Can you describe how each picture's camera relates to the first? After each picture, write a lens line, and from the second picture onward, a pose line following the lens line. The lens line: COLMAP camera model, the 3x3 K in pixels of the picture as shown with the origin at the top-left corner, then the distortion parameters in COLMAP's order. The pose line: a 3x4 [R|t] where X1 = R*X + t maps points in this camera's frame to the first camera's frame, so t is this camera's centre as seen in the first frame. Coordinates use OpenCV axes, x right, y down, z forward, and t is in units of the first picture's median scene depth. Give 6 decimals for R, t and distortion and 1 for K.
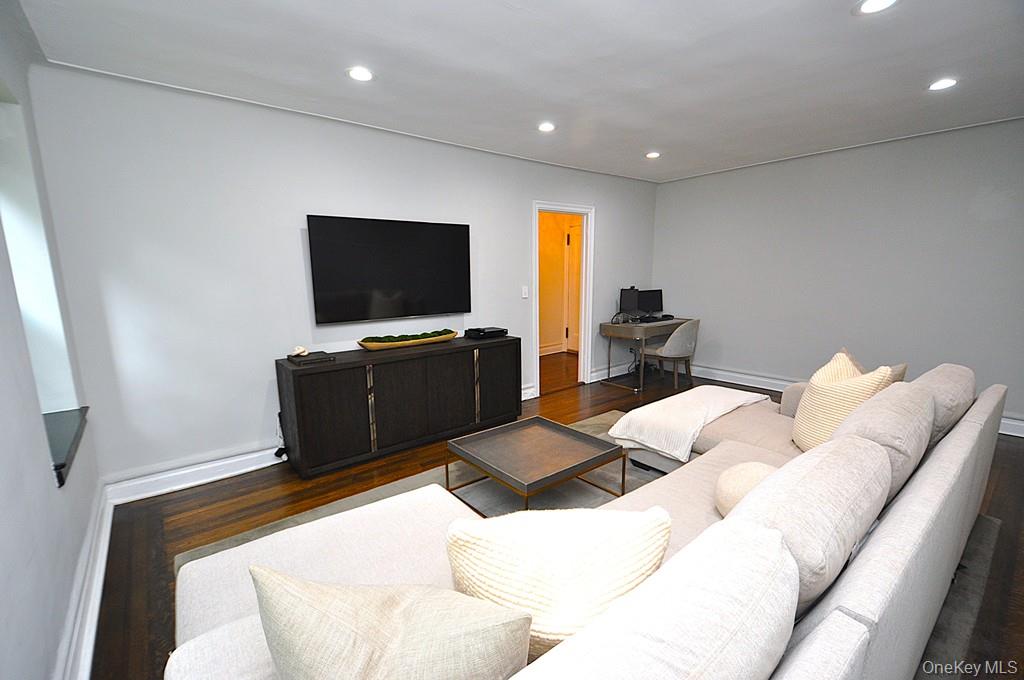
lens RADIAL K [[465.4, 0, 509.1], [0, 465.4, 339.6], [0, 0, 1]] dist [-0.001420, -0.002965]
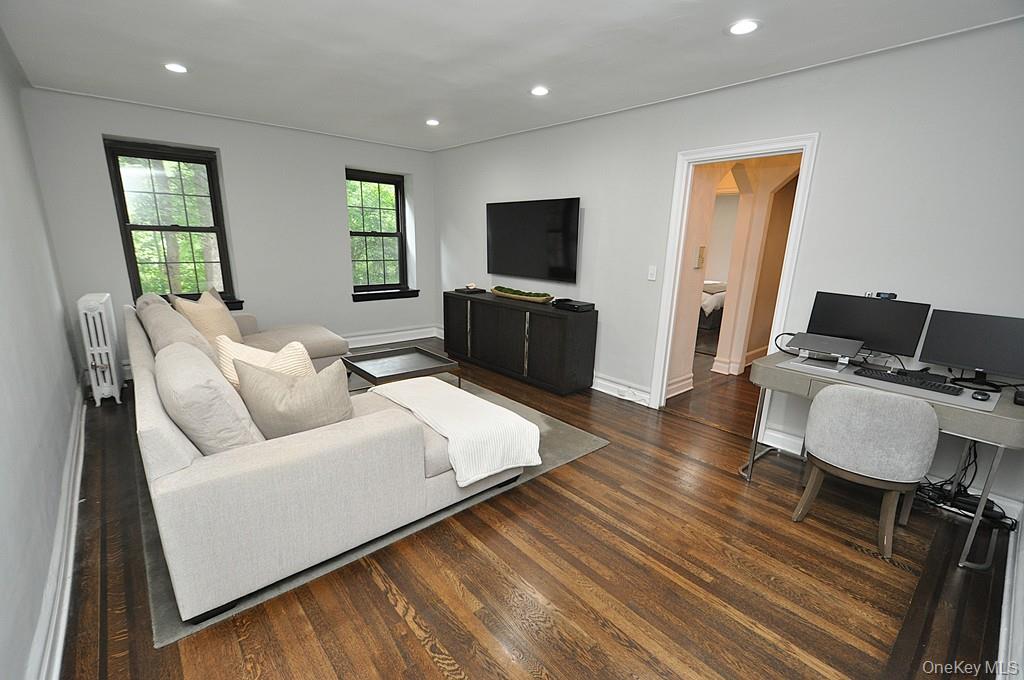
lens RADIAL K [[465.4, 0, 515.7], [0, 465.4, 343.3], [0, 0, 1]] dist [-0.001420, -0.002965]
pose [[0.043024, 0.230349, -0.972156, 1.007251], [-0.182134, 0.958560, 0.219067, -0.143327], [0.982332, 0.167638, 0.083195, 0.866793]]
